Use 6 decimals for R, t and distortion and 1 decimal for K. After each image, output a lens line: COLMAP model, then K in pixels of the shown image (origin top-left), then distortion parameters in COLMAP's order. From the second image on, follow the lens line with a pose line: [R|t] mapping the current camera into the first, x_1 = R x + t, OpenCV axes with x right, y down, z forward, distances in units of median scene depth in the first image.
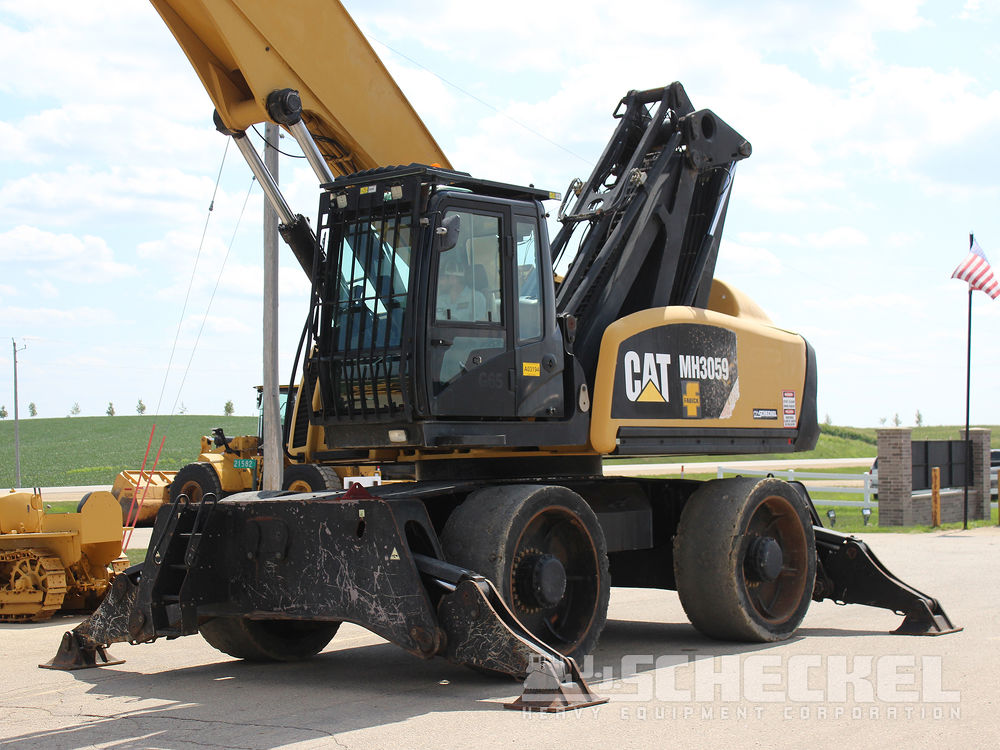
lens RADIAL K [[1758.4, 0, 436.5], [0, 1758.4, 376.2], [0, 0, 1]] dist [-0.002432, -0.059118]
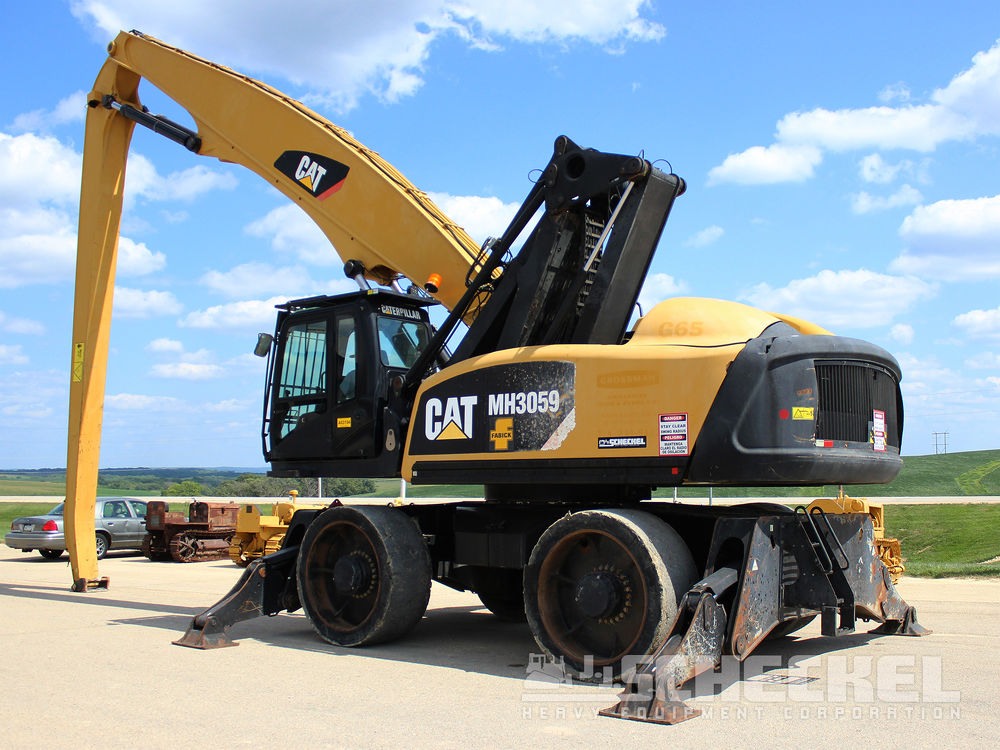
lens RADIAL K [[1048.1, 0, 555.6], [0, 1048.1, 374.1], [0, 0, 1]] dist [-0.124815, 0.051599]
pose [[0.063910, -0.082341, -0.994553, 0.808852], [0.055695, 0.995331, -0.078827, 0.029625], [0.996400, -0.050354, 0.068198, 1.005780]]
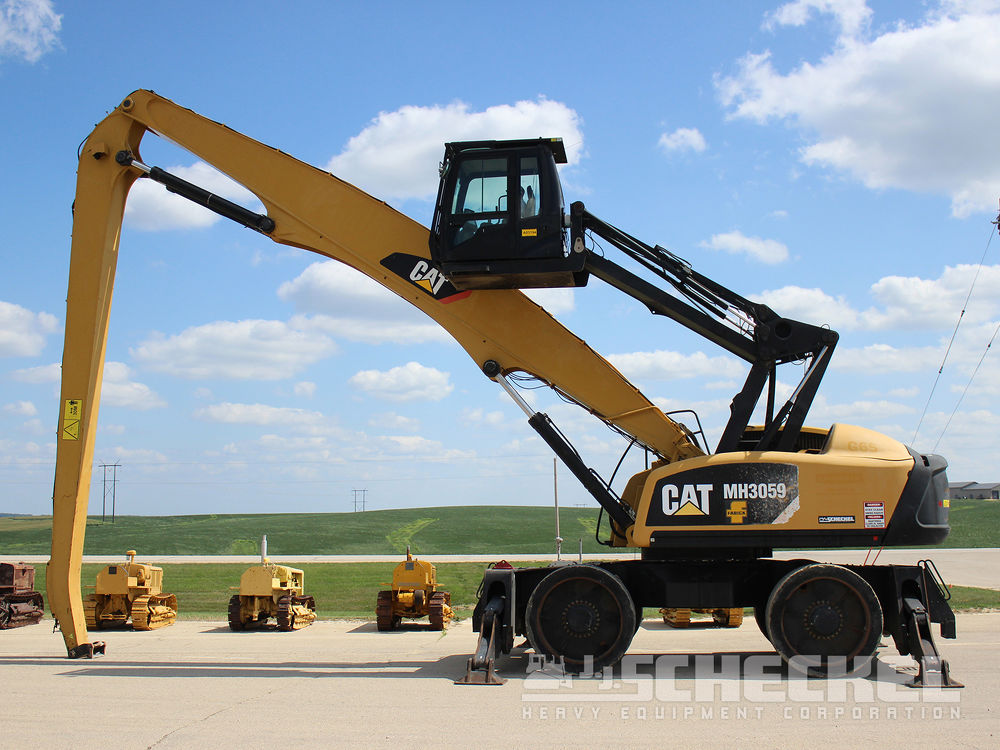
lens RADIAL K [[1113.8, 0, 500.0], [0, 1113.8, 375.0], [0, 0, 1]] dist [-0.120400, 0.119606]
pose [[0.526318, -0.103451, -0.843971, 0.887028], [0.035396, 0.994376, -0.099814, -0.017571], [0.849551, 0.022661, 0.527020, 0.307501]]
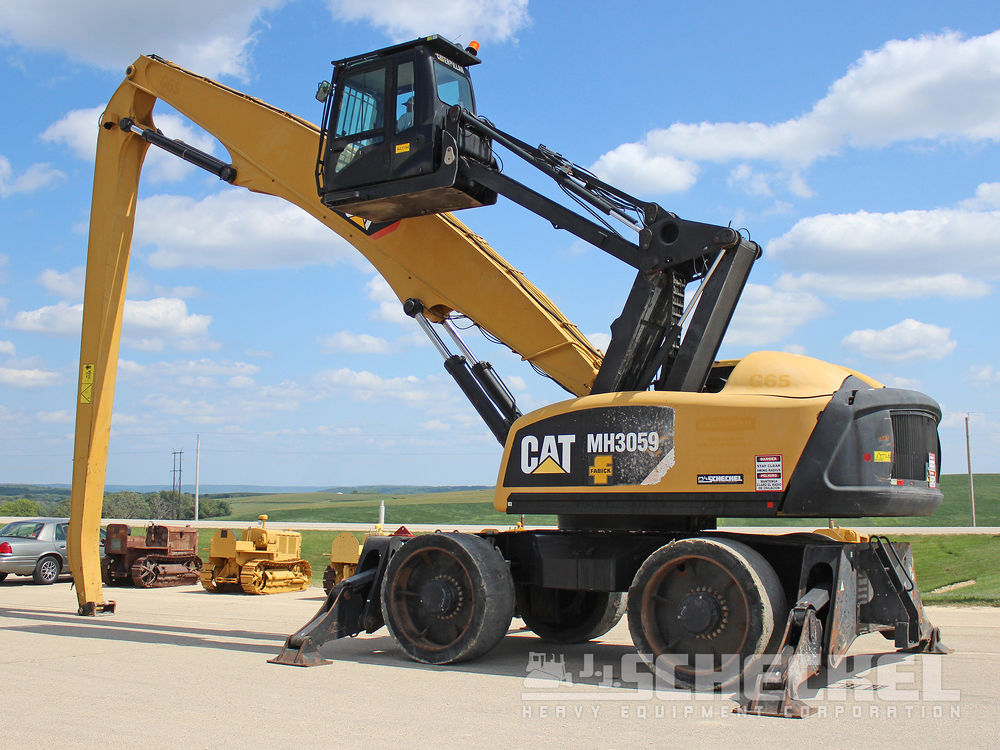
lens RADIAL K [[1151.0, 0, 502.7], [0, 1151.0, 332.1], [0, 0, 1]] dist [-0.134064, 0.058797]
pose [[0.128664, -0.128494, -0.983328, 0.944428], [0.041295, 0.991404, -0.124146, 0.014708], [0.990828, -0.024634, 0.132865, 0.841771]]
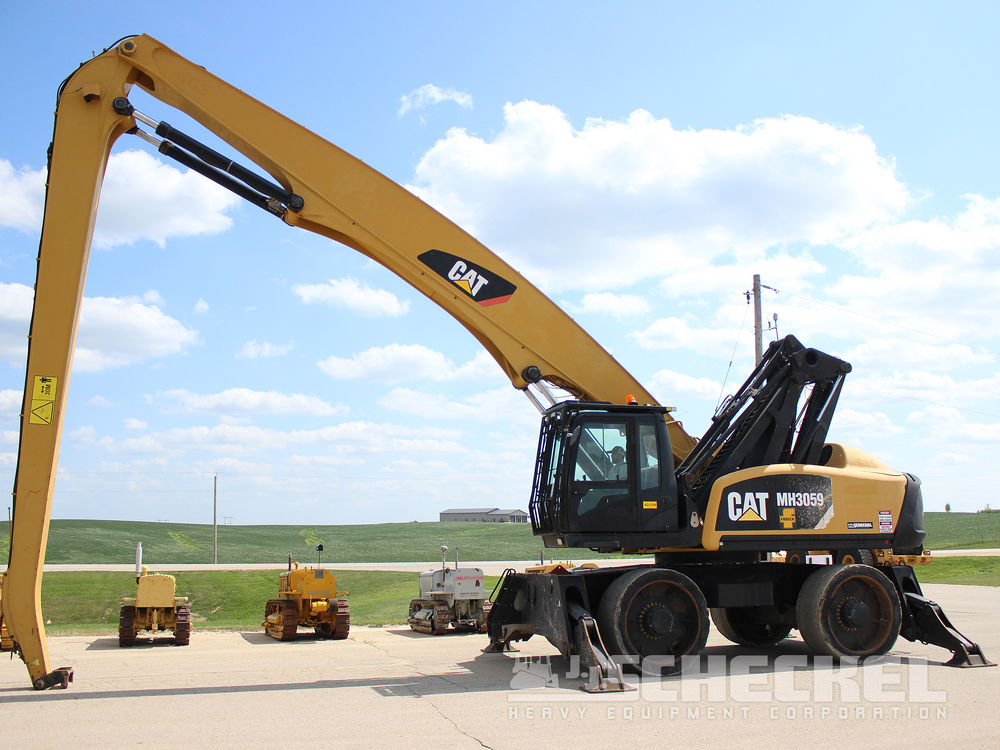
lens RADIAL K [[942.7, 0, 499.0], [0, 942.7, 381.6], [0, 0, 1]] dist [-0.146149, 0.124691]
pose [[0.831625, -0.080954, -0.549405, 0.426426], [0.015816, 0.992369, -0.122284, -0.013304], [0.555112, 0.093005, 0.826560, 0.080520]]
